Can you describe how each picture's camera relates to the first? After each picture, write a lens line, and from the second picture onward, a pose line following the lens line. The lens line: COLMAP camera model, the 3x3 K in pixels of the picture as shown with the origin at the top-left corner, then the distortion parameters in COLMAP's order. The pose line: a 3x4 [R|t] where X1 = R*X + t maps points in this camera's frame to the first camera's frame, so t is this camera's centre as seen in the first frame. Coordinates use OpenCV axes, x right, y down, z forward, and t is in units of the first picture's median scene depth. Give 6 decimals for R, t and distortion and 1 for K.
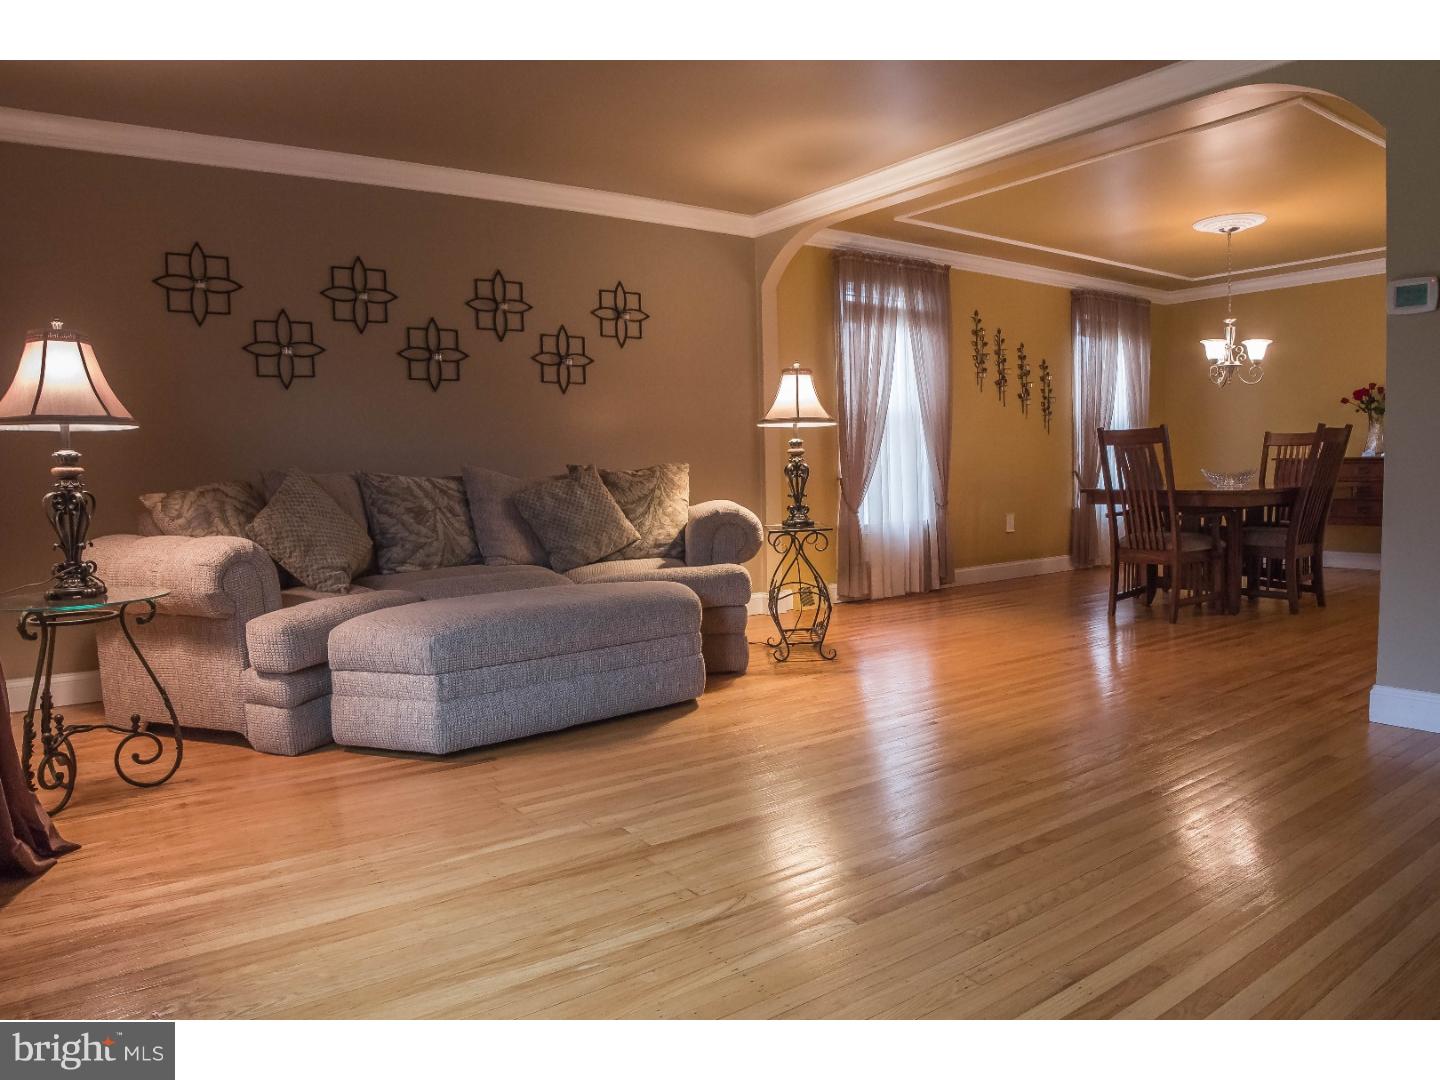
lens RADIAL K [[958.2, 0, 726.3], [0, 958.2, 544.9], [0, 0, 1]] dist [-0.118513, 0.053990]
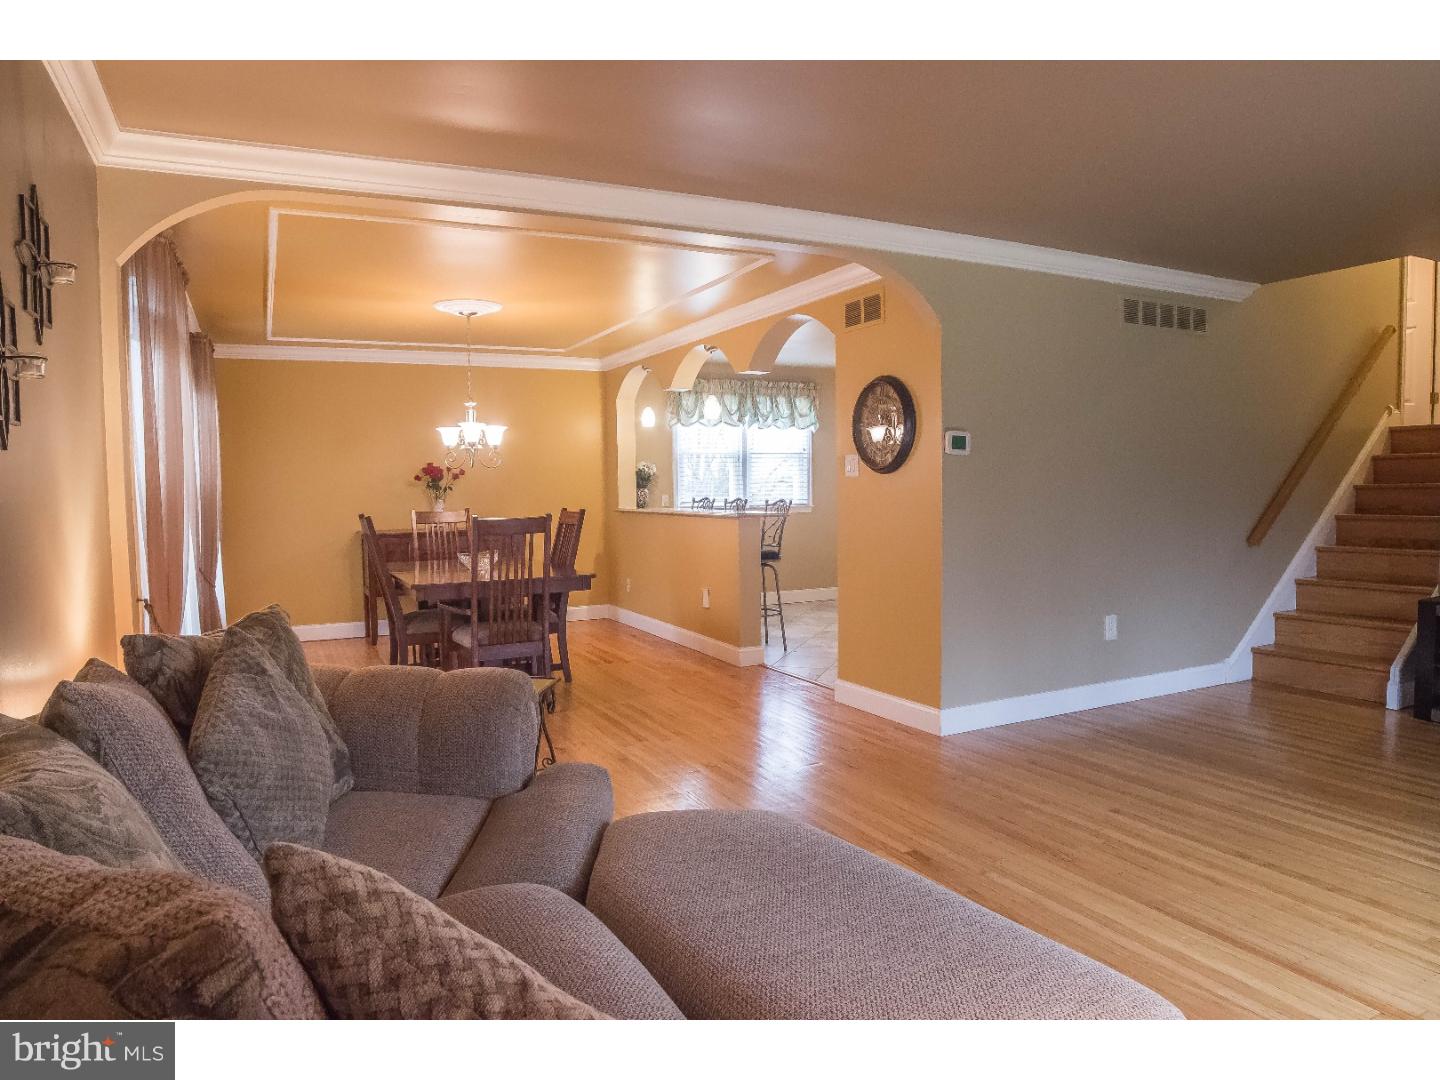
lens RADIAL K [[958.2, 0, 726.3], [0, 958.2, 544.9], [0, 0, 1]] dist [-0.118513, 0.053990]
pose [[0.181781, -0.049435, 0.982096, -0.424542], [0.098657, 0.994613, 0.031804, -0.098225], [-0.978378, 0.091109, 0.185678, 0.562552]]
